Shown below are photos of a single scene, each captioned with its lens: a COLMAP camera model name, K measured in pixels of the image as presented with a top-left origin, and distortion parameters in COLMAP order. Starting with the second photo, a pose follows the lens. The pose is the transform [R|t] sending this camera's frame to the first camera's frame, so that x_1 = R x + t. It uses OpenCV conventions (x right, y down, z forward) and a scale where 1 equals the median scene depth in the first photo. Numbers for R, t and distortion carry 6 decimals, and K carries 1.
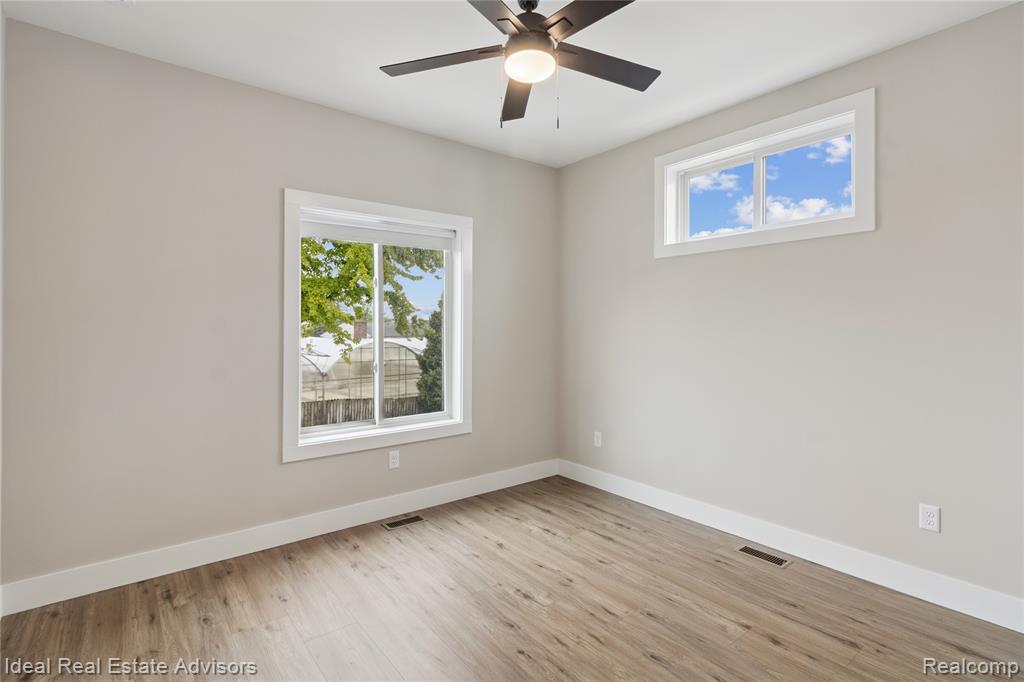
lens RADIAL K [[479.7, 0, 518.6], [0, 479.7, 340.3], [0, 0, 1]] dist [0.009357, -0.000858]
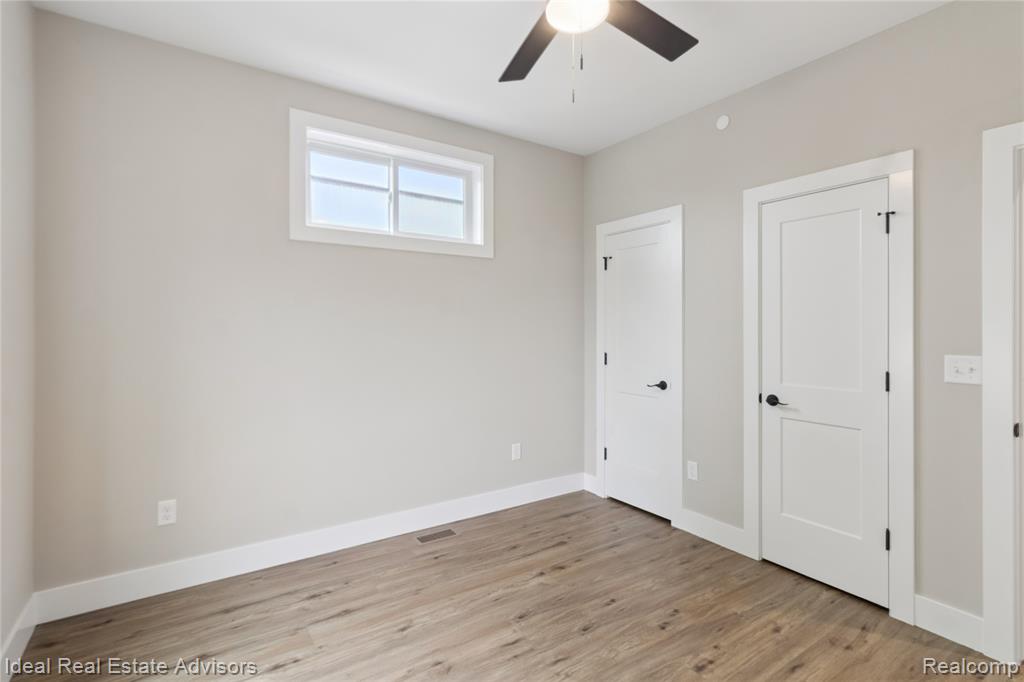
lens RADIAL K [[479.7, 0, 504.1], [0, 479.7, 342.2], [0, 0, 1]] dist [0.009357, -0.000858]
pose [[0.105857, -0.027731, 0.993995, -0.566825], [0.023689, 0.999398, 0.025359, -0.019756], [-0.994099, 0.020862, 0.106450, 0.737013]]
